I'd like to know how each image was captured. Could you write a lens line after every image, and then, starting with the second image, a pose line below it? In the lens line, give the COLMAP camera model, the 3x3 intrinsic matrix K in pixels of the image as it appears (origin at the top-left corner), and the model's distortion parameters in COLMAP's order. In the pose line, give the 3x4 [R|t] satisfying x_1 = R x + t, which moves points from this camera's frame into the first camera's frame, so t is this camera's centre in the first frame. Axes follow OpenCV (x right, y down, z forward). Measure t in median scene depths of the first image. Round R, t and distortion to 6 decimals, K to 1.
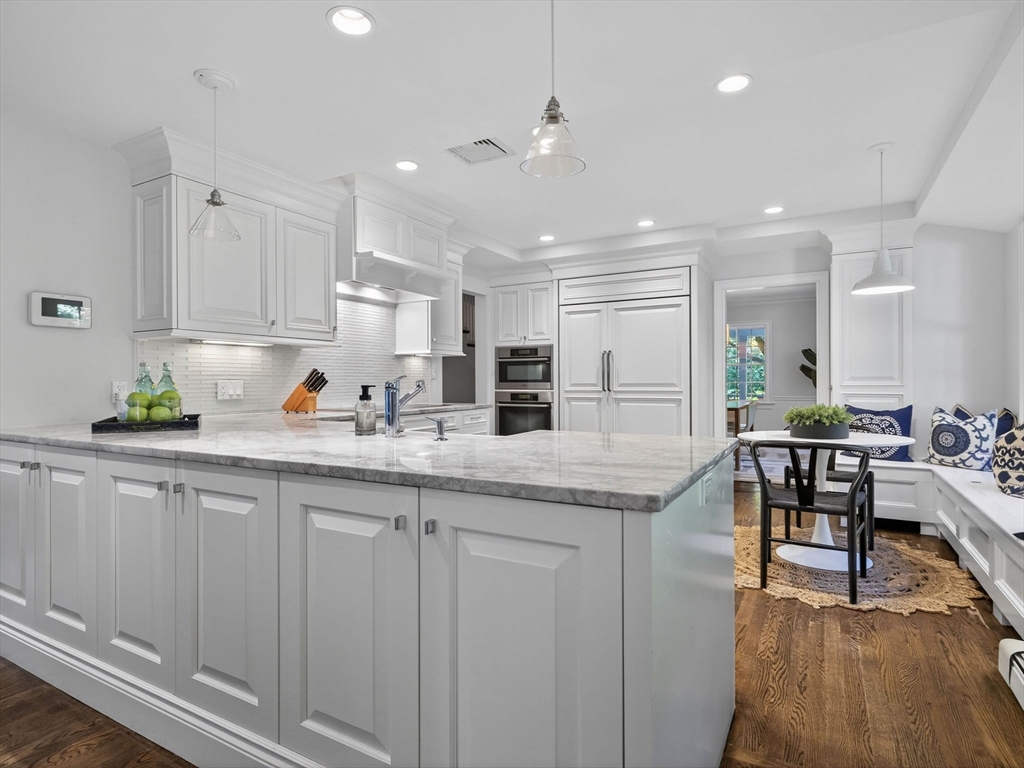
lens RADIAL K [[558.7, 0, 512.0], [0, 558.7, 384.0], [0, 0, 1]] dist [0.000445, -0.000041]
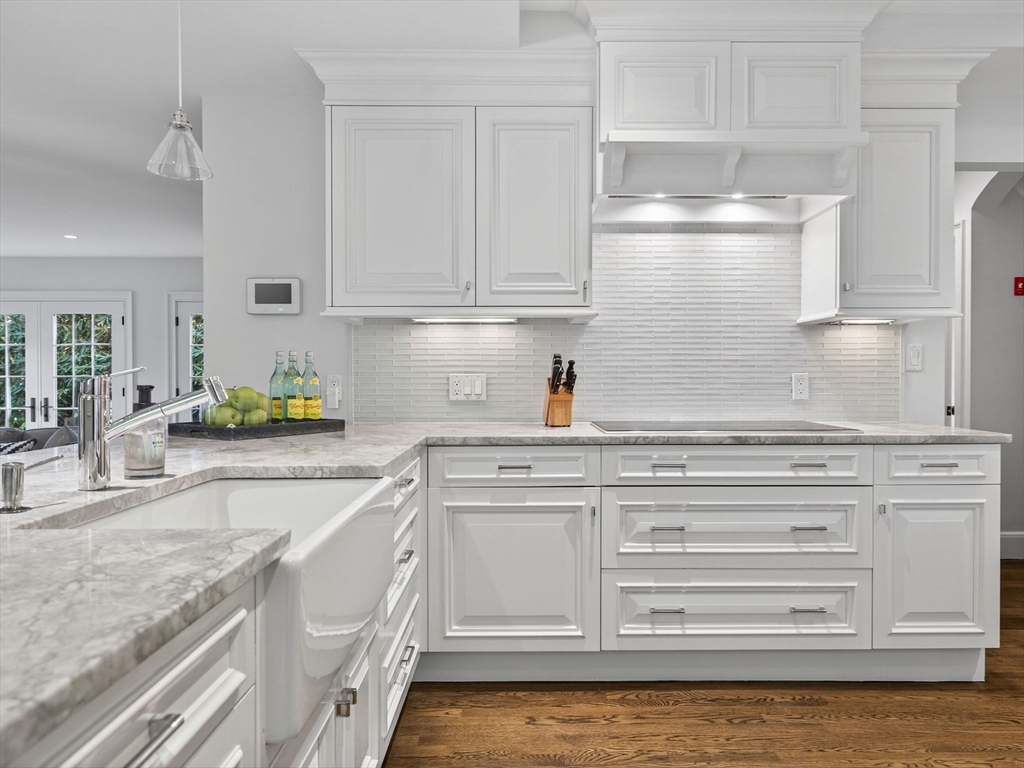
lens RADIAL K [[715.5, 0, 512.0], [0, 715.5, 384.0], [0, 0, 1]] dist [-0.006825, -0.002310]
pose [[0.487189, 0.014927, -0.873169, 0.280252], [-0.006385, 0.999888, 0.013531, -0.005307], [0.873273, -0.001017, 0.487230, 0.534799]]
